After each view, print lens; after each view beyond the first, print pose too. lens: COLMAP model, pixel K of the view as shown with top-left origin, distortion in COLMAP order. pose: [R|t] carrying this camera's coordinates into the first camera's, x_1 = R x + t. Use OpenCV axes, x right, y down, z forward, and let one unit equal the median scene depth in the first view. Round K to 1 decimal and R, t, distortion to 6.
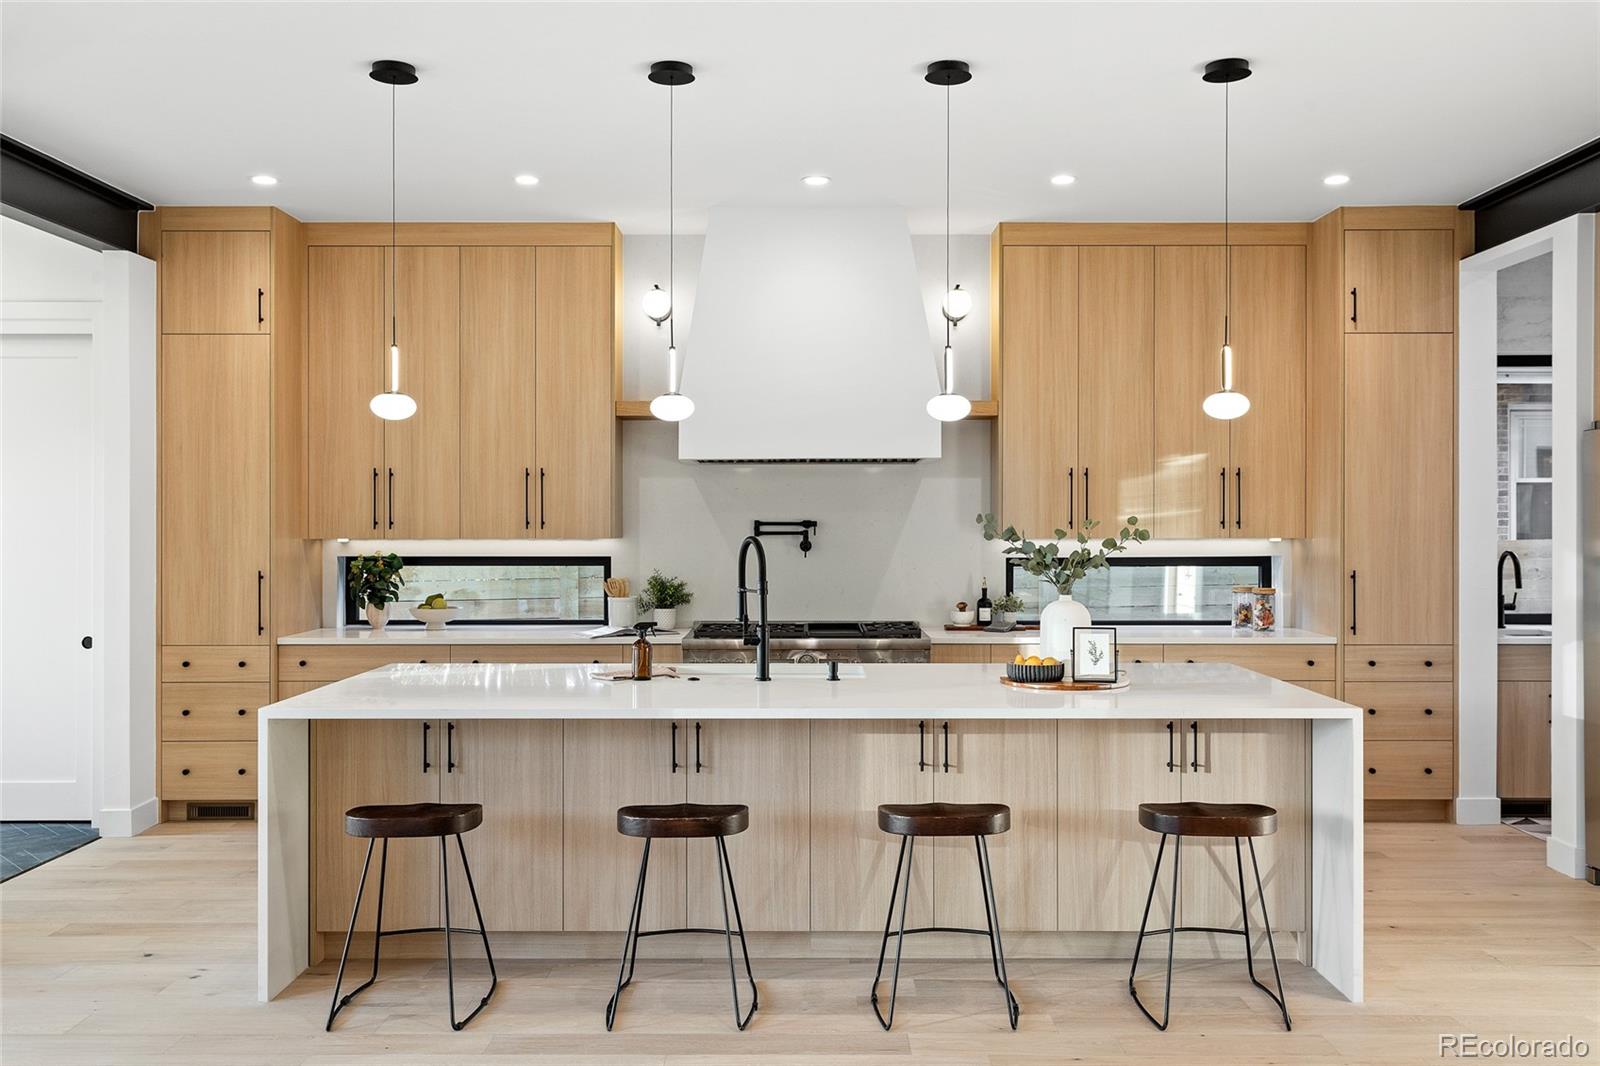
lens RADIAL K [[1319.7, 0, 800.0], [0, 1319.7, 533.0], [0, 0, 1]] dist [0.007363, 0.008342]
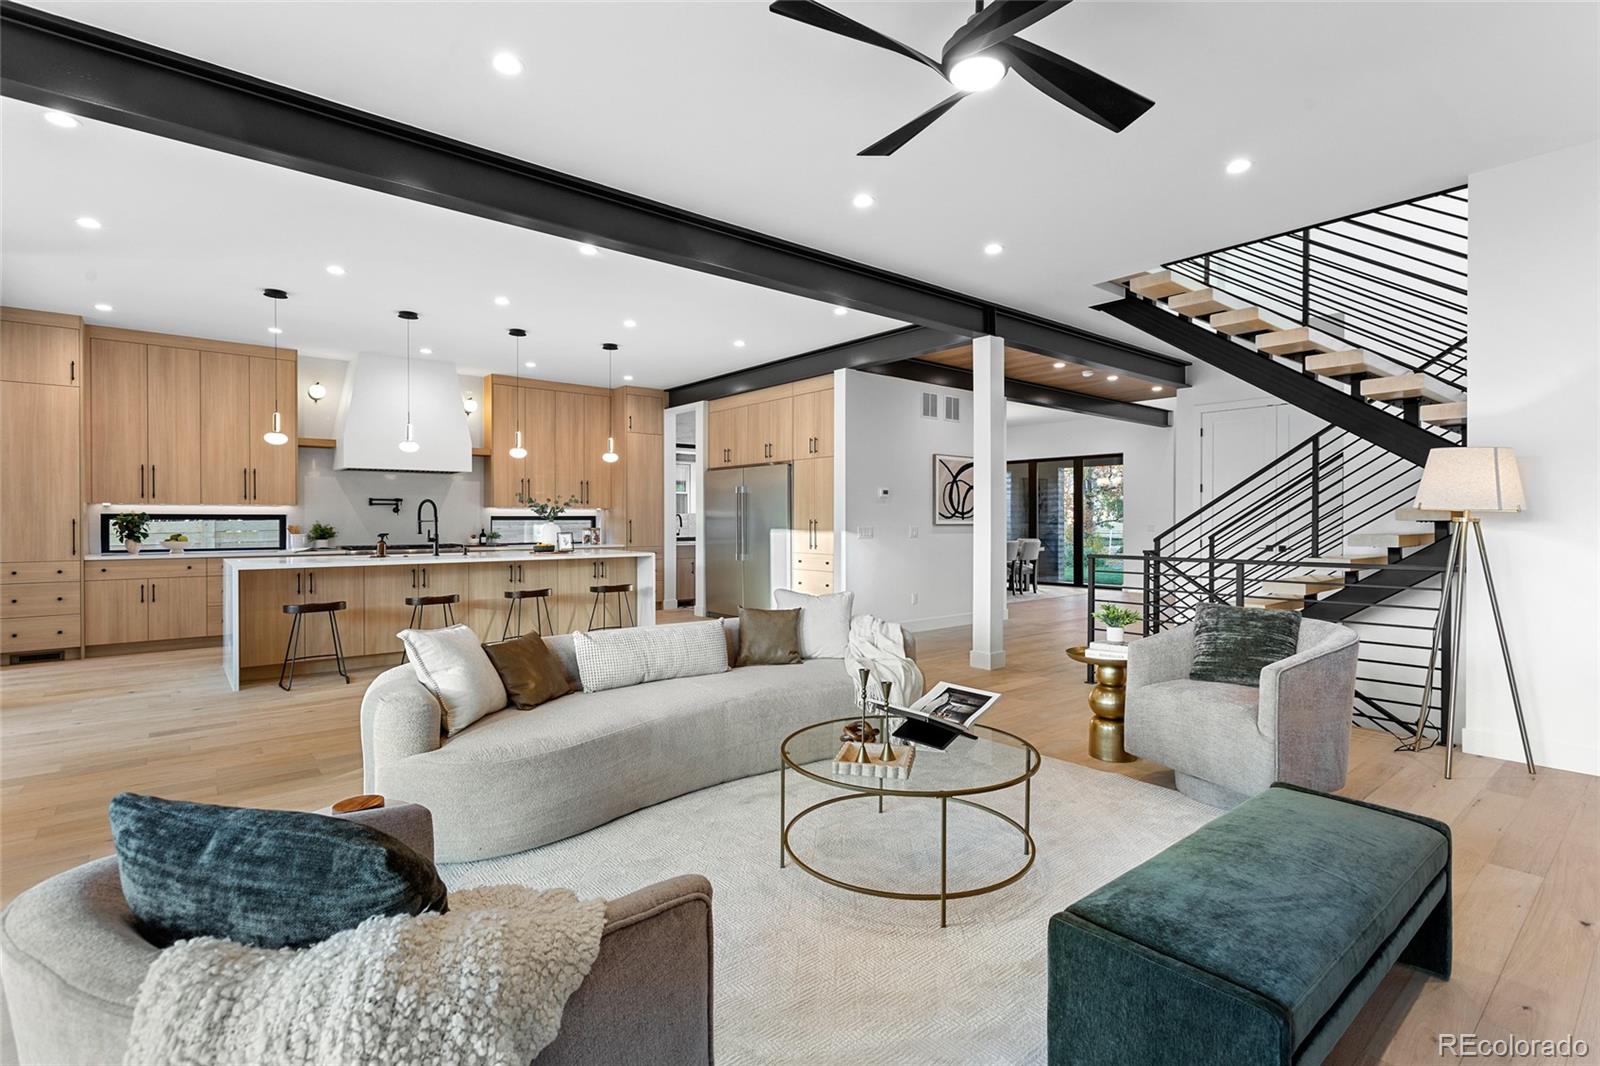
lens RADIAL K [[757.3, 0, 799.1], [0, 757.3, 524.3], [0, 0, 1]] dist [0.001578, 0.000396]
pose [[0.765200, -0.003384, 0.643783, -0.314300], [0.007558, 0.999964, -0.003728, 0.046426], [-0.643748, 0.007718, 0.765199, -0.408098]]
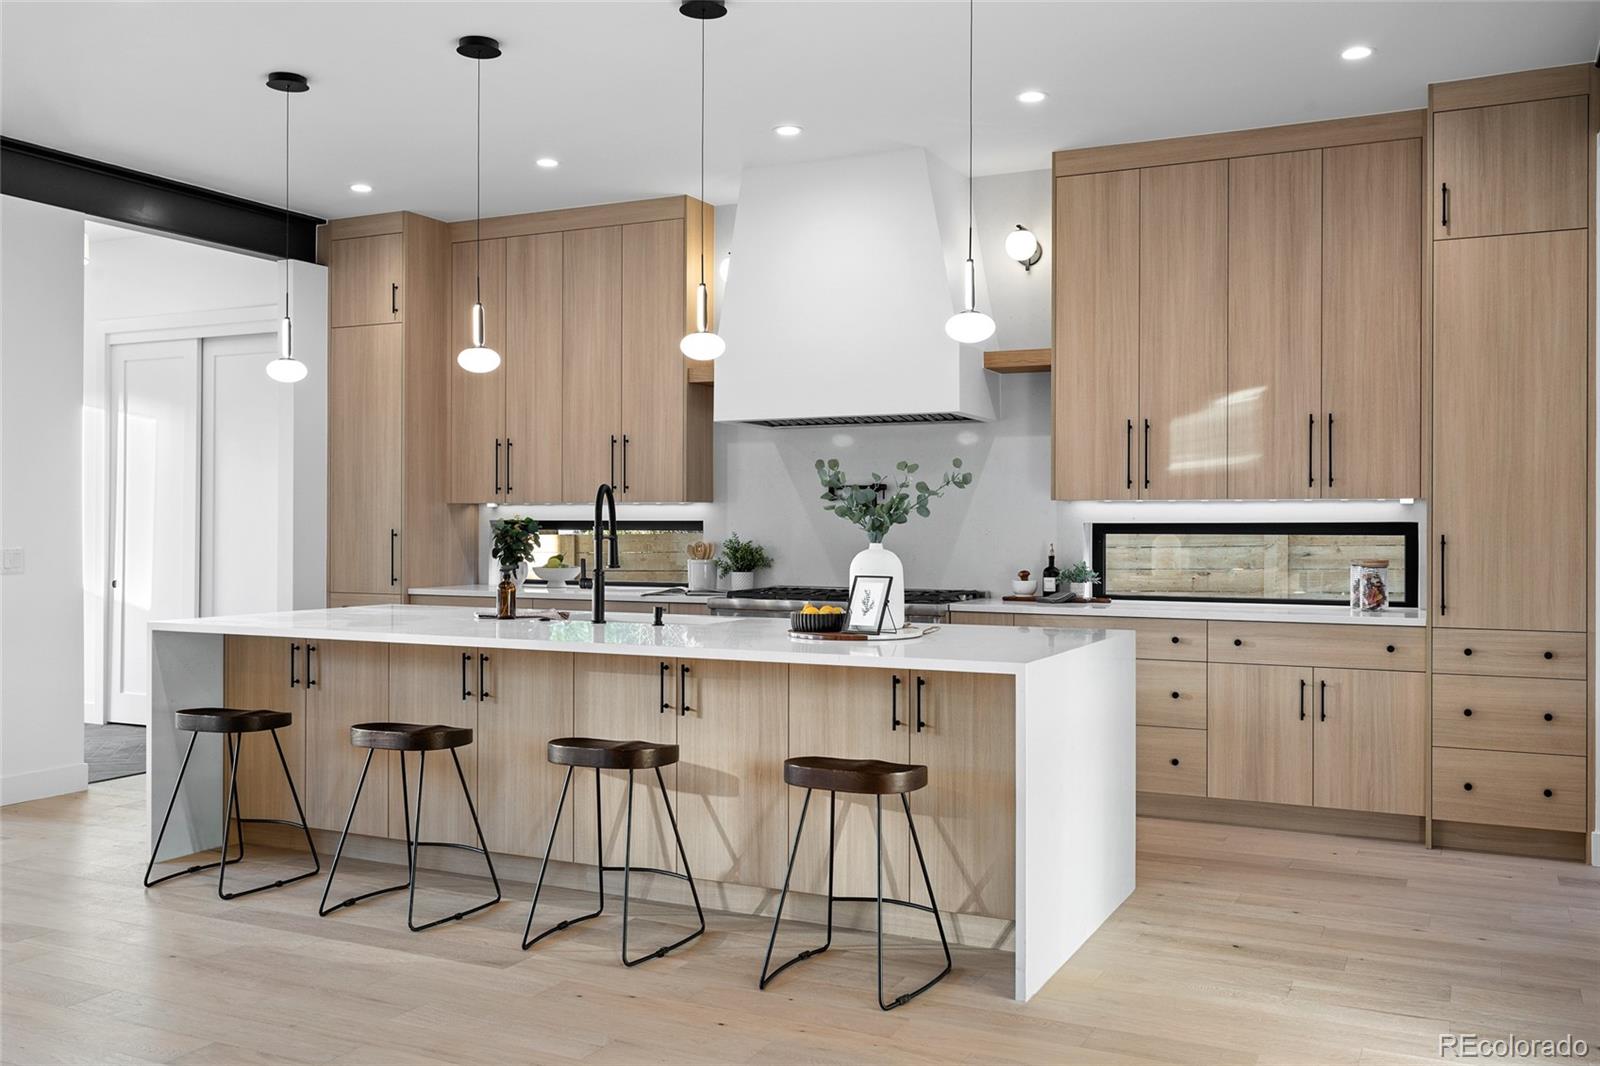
lens RADIAL K [[1378.5, 0, 800.0], [0, 1378.5, 533.0], [0, 0, 1]] dist [0.002571, 0.005237]
pose [[0.900536, 0.006061, -0.434740, 0.425127], [-0.007454, 0.999971, -0.001500, 0.030812], [0.434718, 0.004591, 0.900555, 0.073981]]
